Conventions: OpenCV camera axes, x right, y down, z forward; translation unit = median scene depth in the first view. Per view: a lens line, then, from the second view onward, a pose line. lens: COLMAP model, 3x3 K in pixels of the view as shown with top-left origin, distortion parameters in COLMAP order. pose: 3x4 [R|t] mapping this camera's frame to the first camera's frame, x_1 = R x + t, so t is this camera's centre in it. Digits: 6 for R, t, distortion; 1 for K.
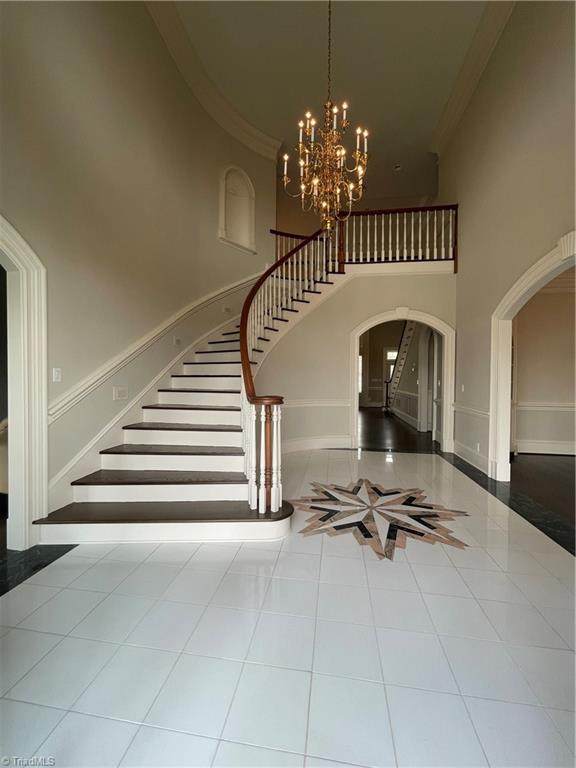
lens RADIAL K [[312.8, 0, 289.7], [0, 312.8, 385.9], [0, 0, 1]] dist [-0.000809, 0.000955]
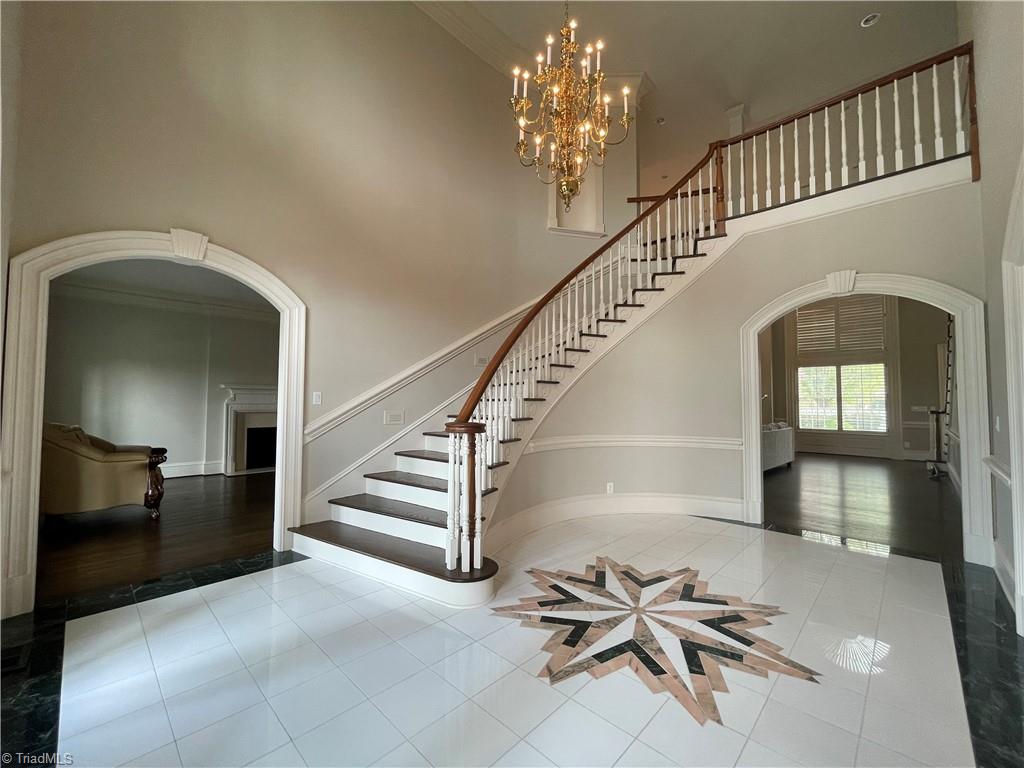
lens RADIAL K [[417.1, 0, 504.5], [0, 417.1, 387.6], [0, 0, 1]] dist [-0.000809, 0.000955]
pose [[0.814446, -0.022884, -0.579788, 0.502696], [-0.016861, 0.997867, -0.063070, 0.007554], [0.579995, 0.061143, 0.812322, 0.146034]]
